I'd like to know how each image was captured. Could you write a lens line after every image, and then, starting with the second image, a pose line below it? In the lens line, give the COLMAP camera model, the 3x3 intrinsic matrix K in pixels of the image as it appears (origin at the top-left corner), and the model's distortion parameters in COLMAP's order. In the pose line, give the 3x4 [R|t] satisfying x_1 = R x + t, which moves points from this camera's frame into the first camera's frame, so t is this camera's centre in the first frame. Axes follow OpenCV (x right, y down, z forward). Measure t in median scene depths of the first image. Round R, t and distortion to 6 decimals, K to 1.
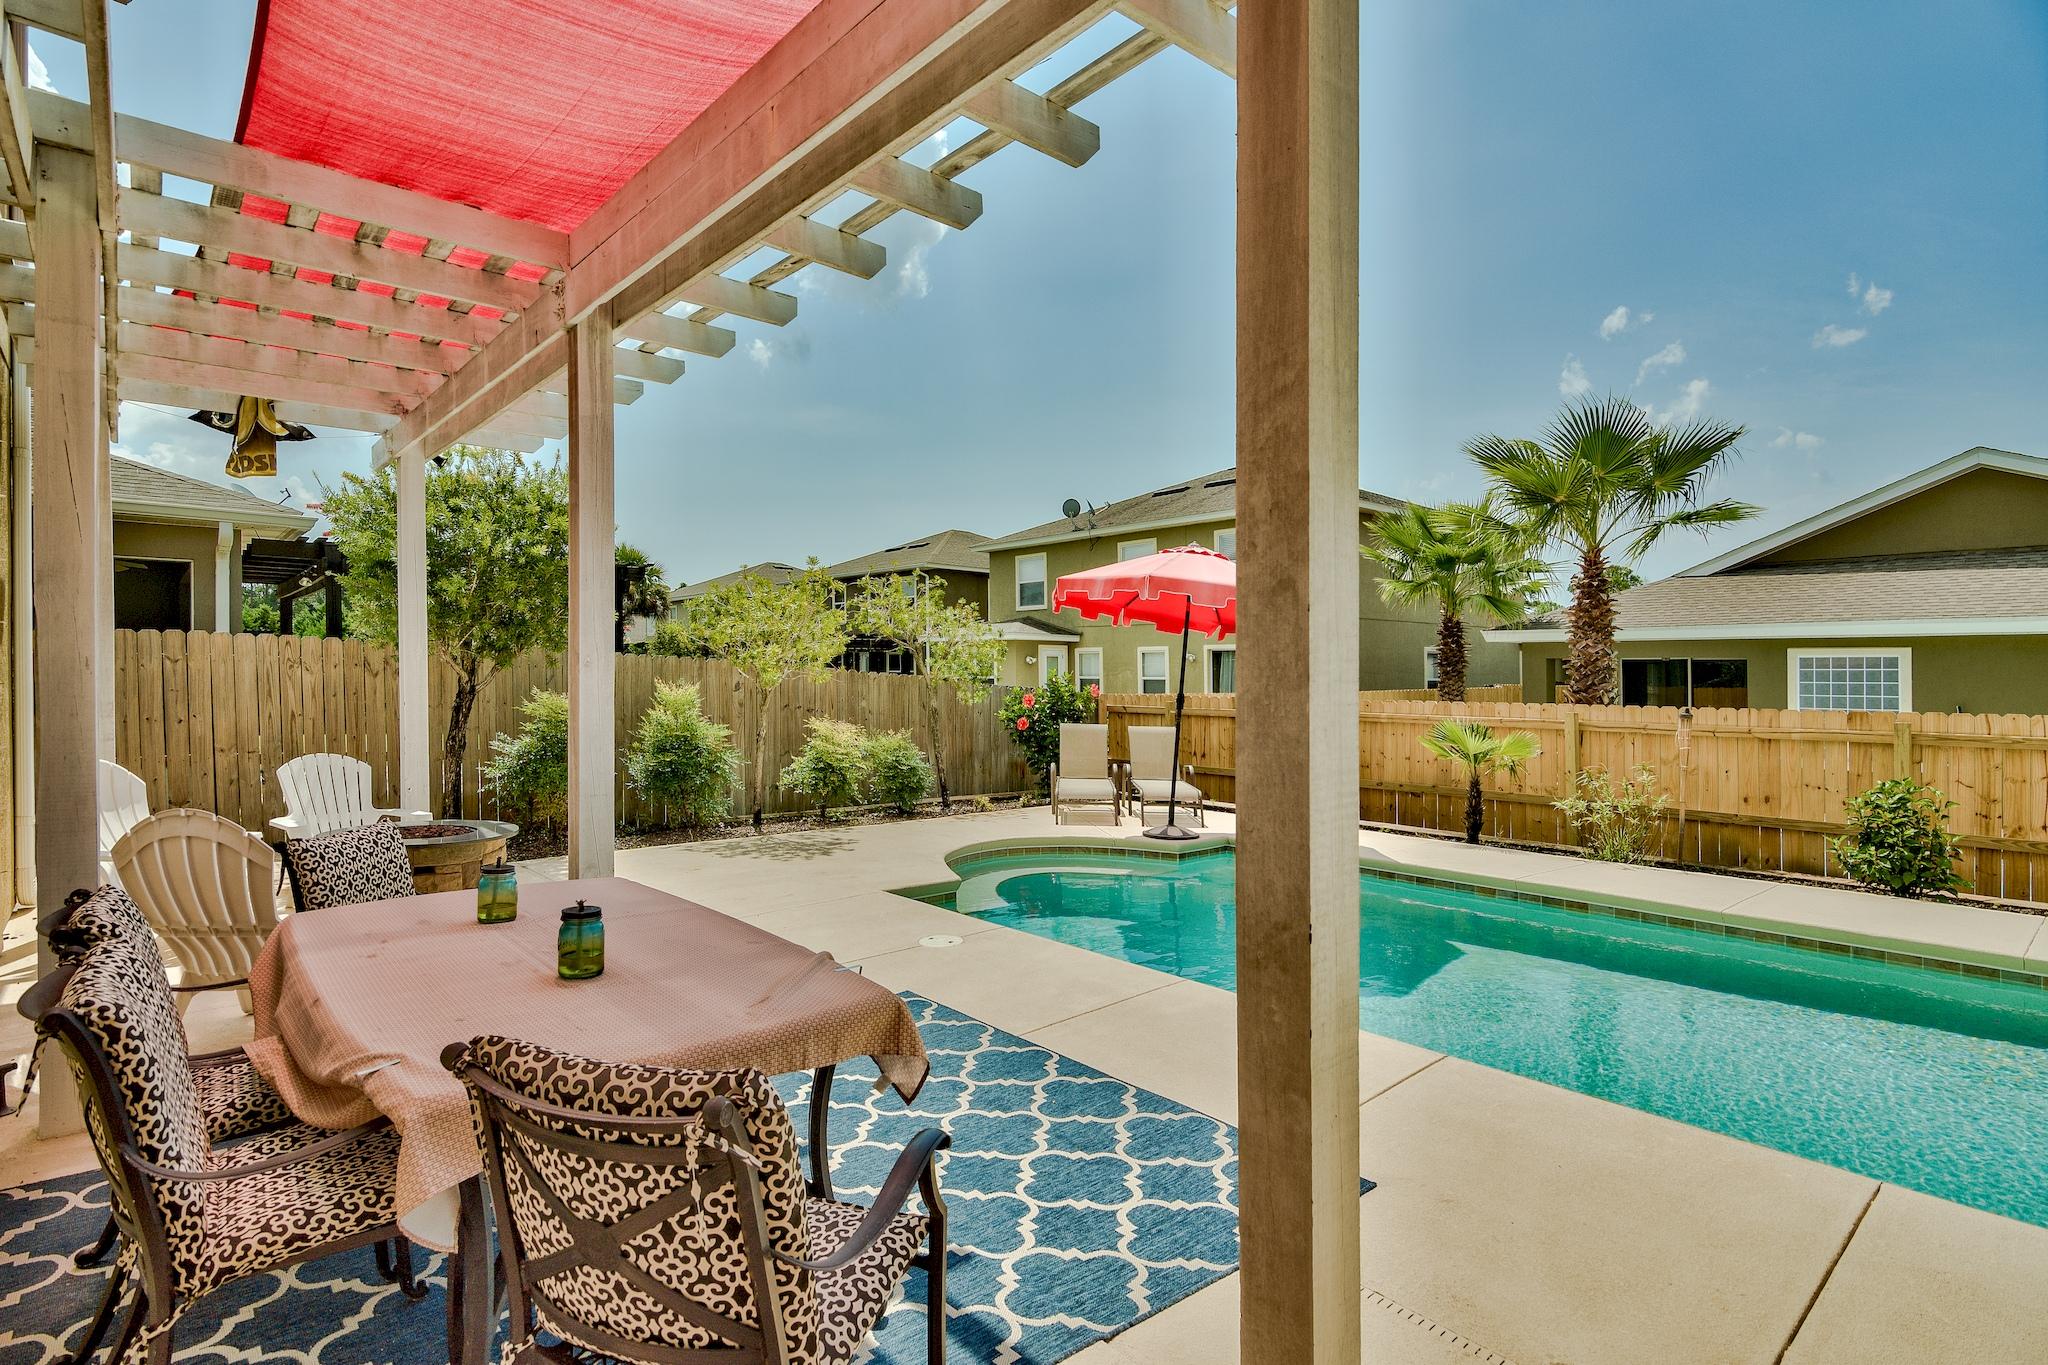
lens RADIAL K [[1002.9, 0, 1001.3], [0, 1002.9, 683.3], [0, 0, 1]] dist [-0.006172, 0.001203]
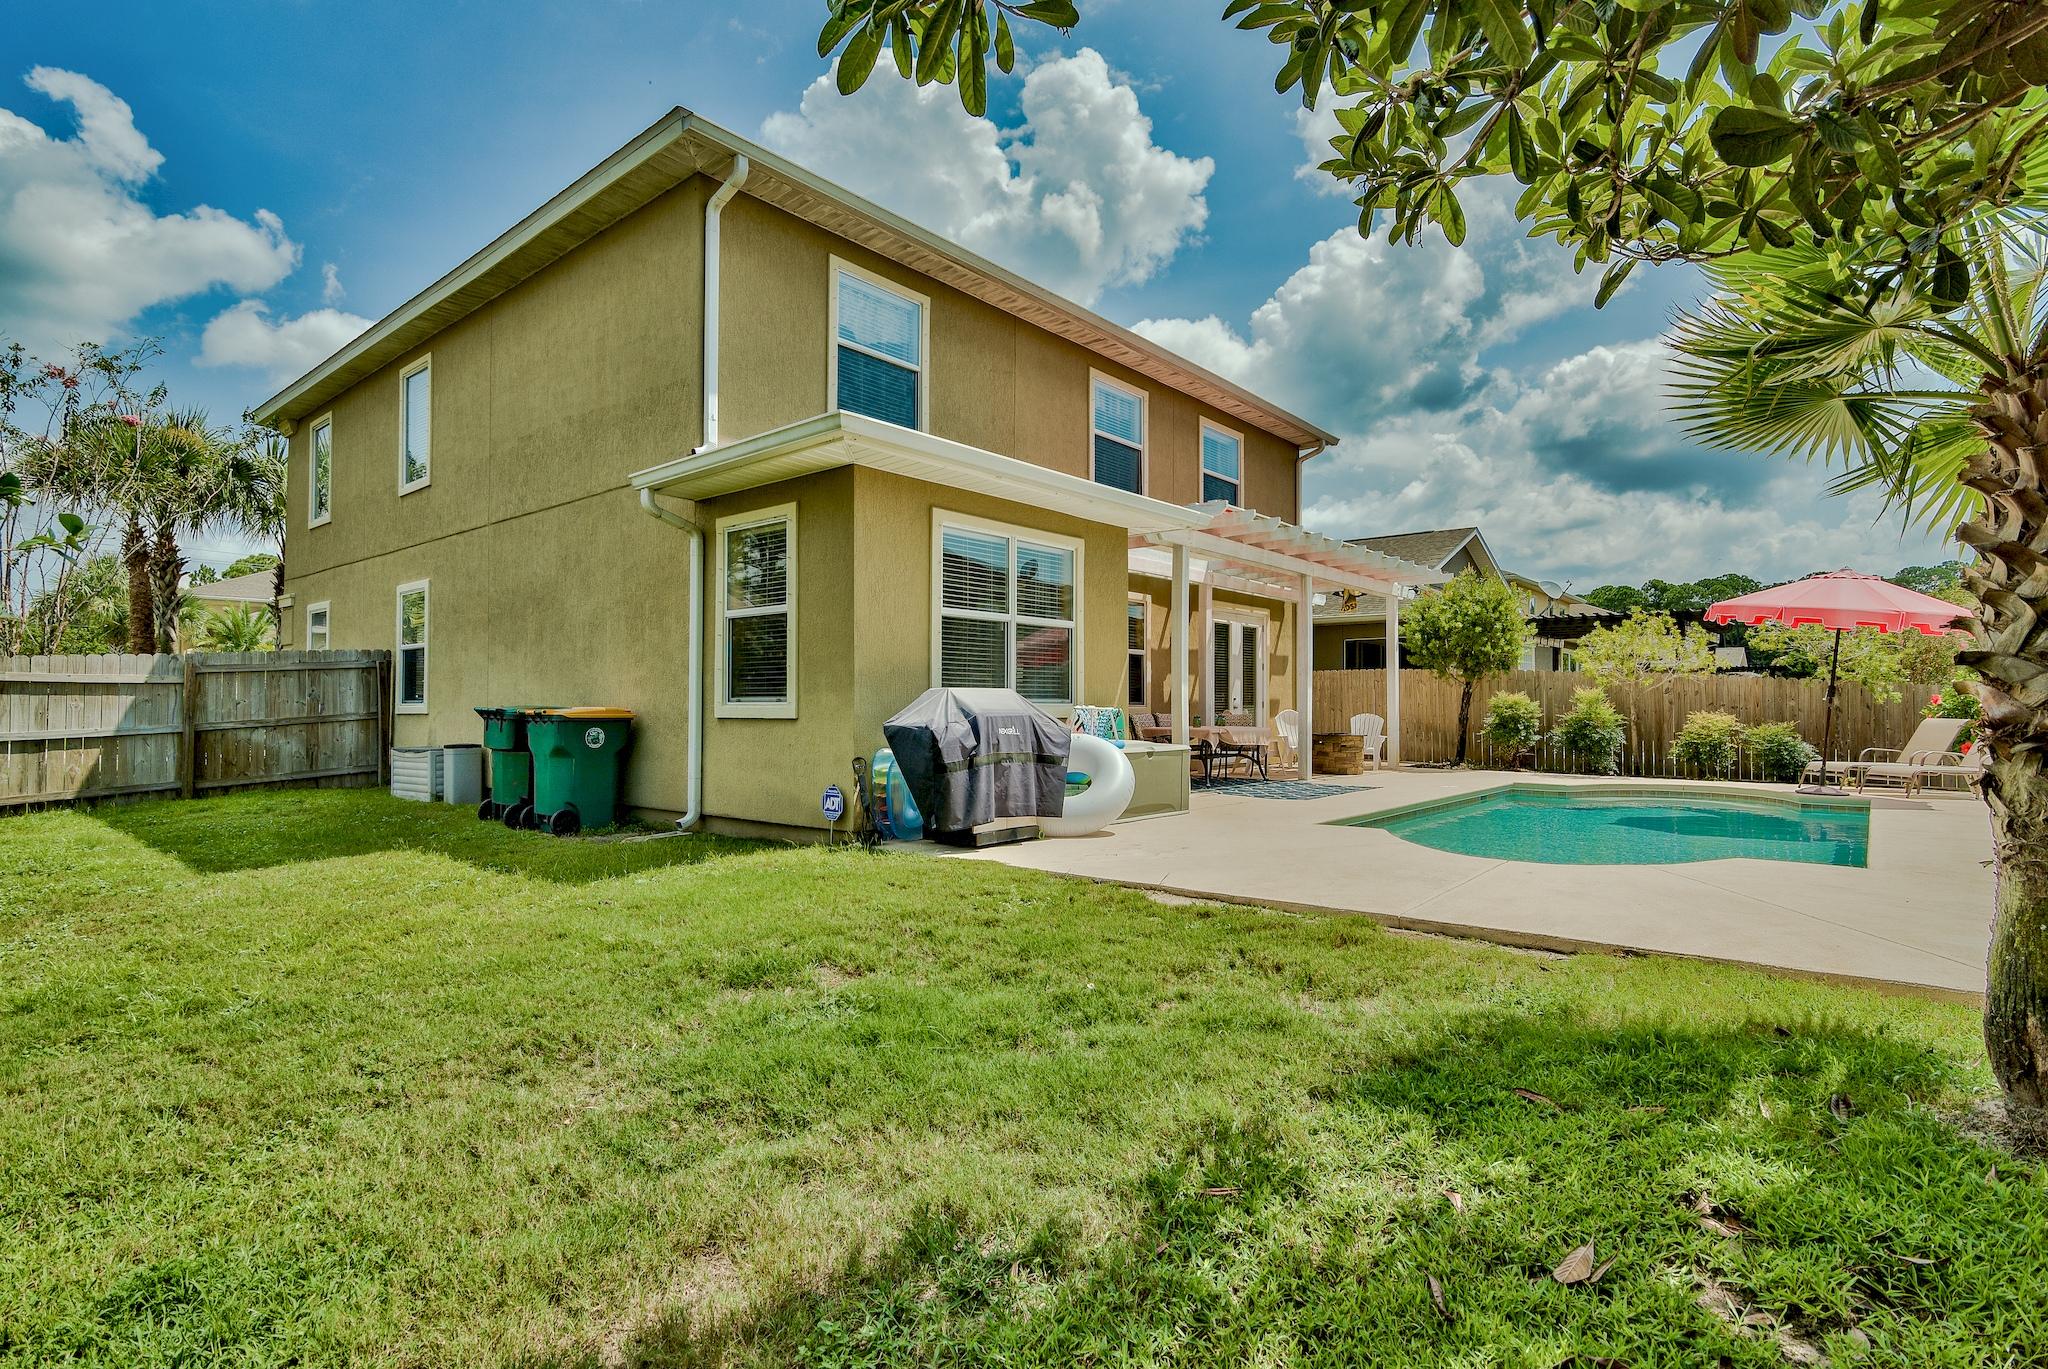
lens RADIAL K [[1002.9, 0, 1024.4], [0, 1002.9, 676.8], [0, 0, 1]] dist [-0.006172, 0.001203]
pose [[0.137966, -0.038822, -0.989676, 1.238137], [-0.011235, 0.999106, -0.040759, 0.062319], [0.990373, 0.016742, 0.137407, -0.177195]]
